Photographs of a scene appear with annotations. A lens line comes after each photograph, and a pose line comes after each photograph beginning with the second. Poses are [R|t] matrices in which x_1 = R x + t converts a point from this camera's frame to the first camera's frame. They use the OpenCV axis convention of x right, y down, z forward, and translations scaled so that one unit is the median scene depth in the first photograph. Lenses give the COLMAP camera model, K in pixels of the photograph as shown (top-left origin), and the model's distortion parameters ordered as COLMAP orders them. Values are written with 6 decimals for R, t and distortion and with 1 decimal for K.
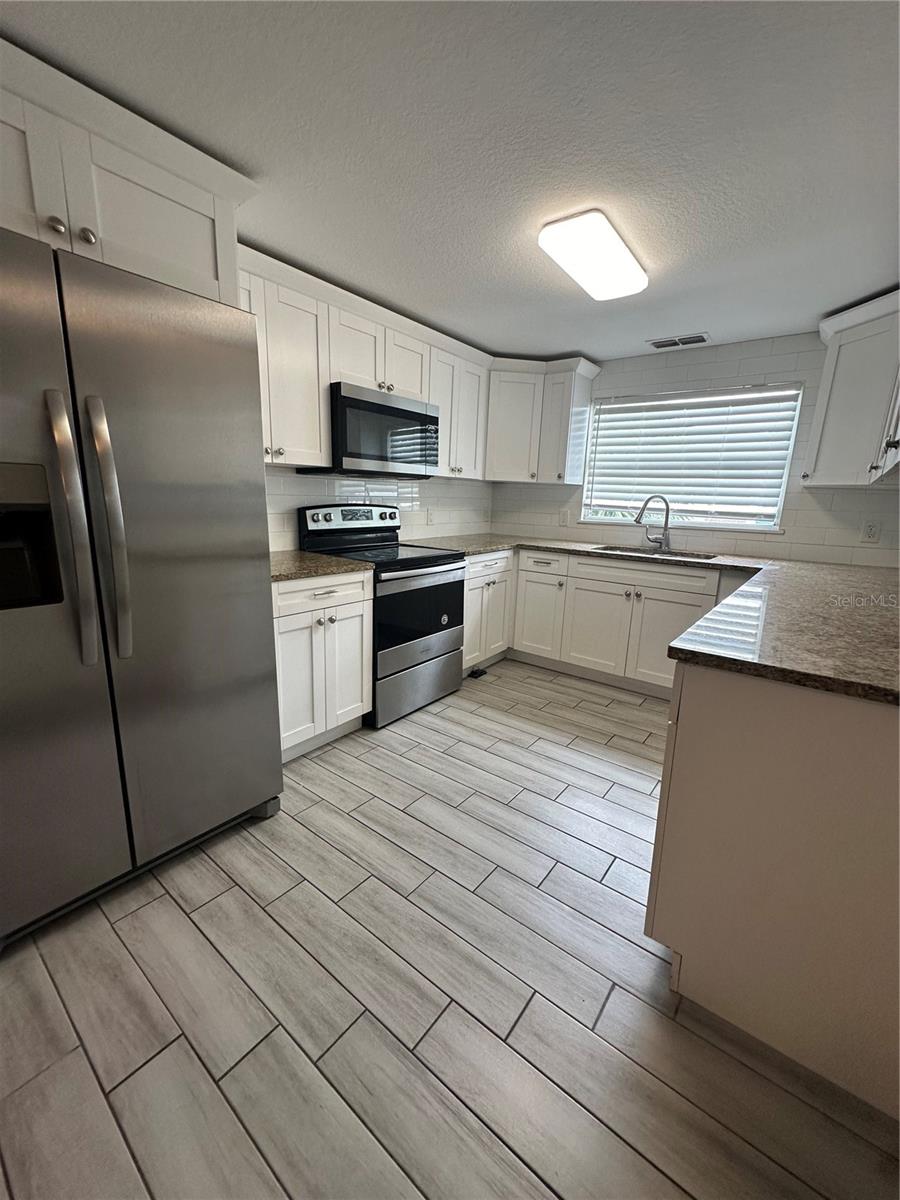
lens RADIAL K [[478.3, 0, 450.0], [0, 478.3, 600.0], [0, 0, 1]] dist [-0.008799, 0.002355]
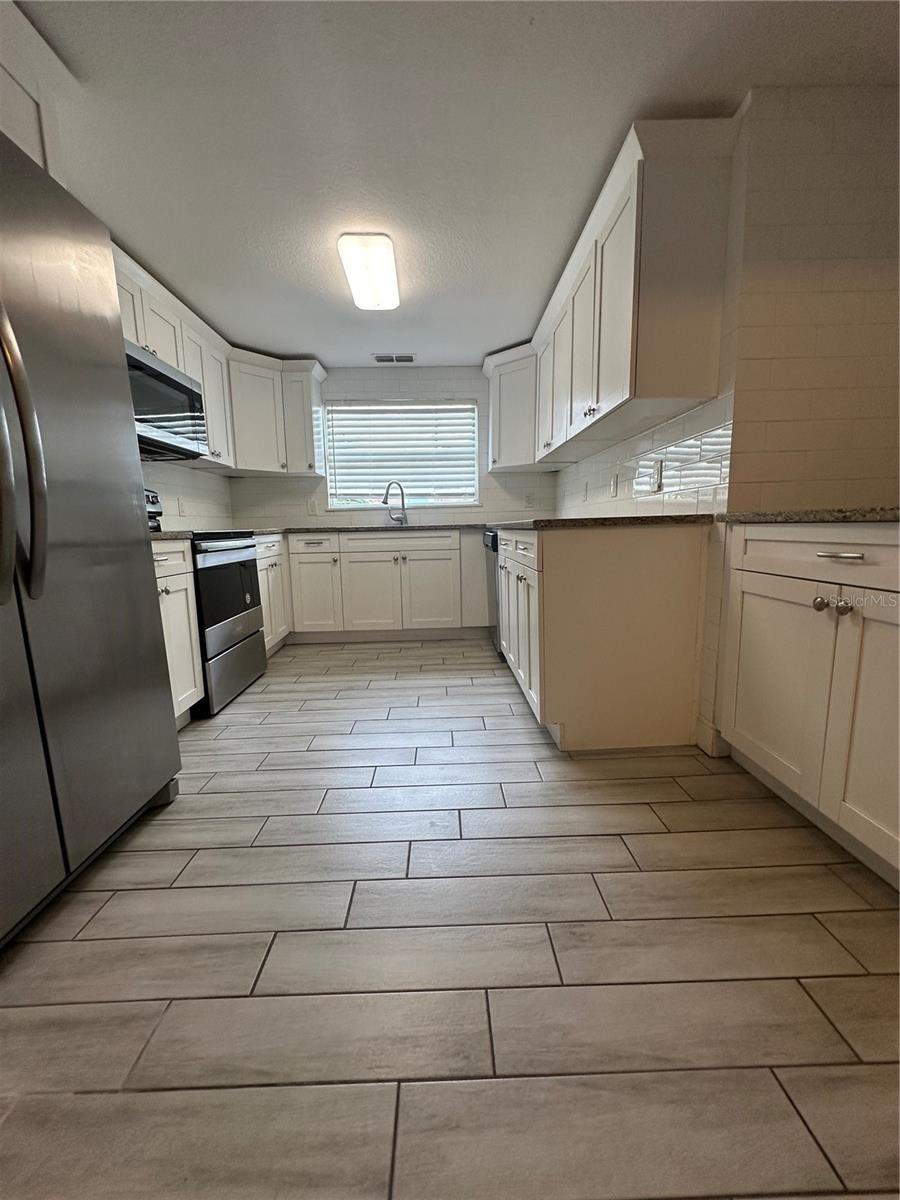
lens RADIAL K [[481.4, 0, 447.0], [0, 481.4, 600.7], [0, 0, 1]] dist [-0.004303, 0.000061]
pose [[0.775062, -0.143499, 0.615375, -0.293146], [0.178917, 0.983856, 0.004080, 0.110928], [-0.606026, 0.106938, 0.788224, -0.022940]]
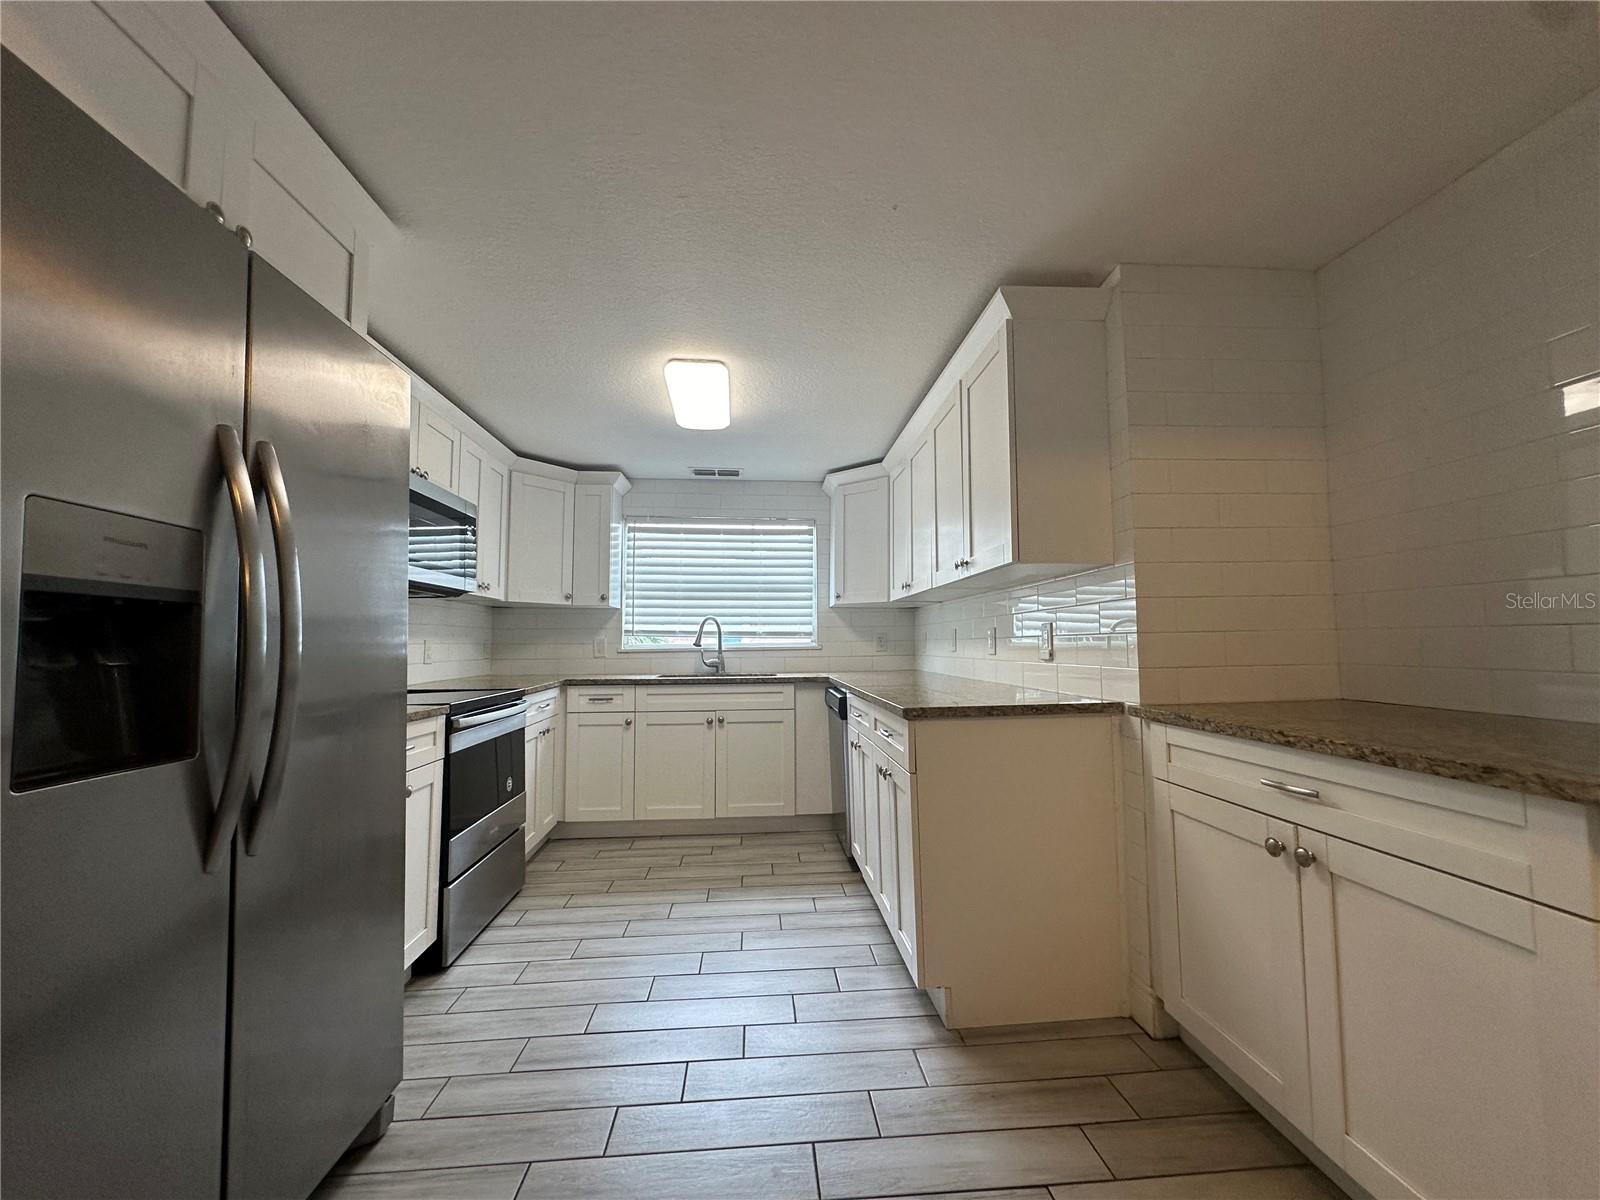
lens RADIAL K [[637.7, 0, 799.0], [0, 637.7, 602.7], [0, 0, 1]] dist [-0.008799, 0.002355]
pose [[0.739355, 0.007844, 0.673270, -0.324633], [0.172158, 0.964492, -0.200293, 0.042442], [-0.650935, 0.263996, 0.711751, -0.033117]]
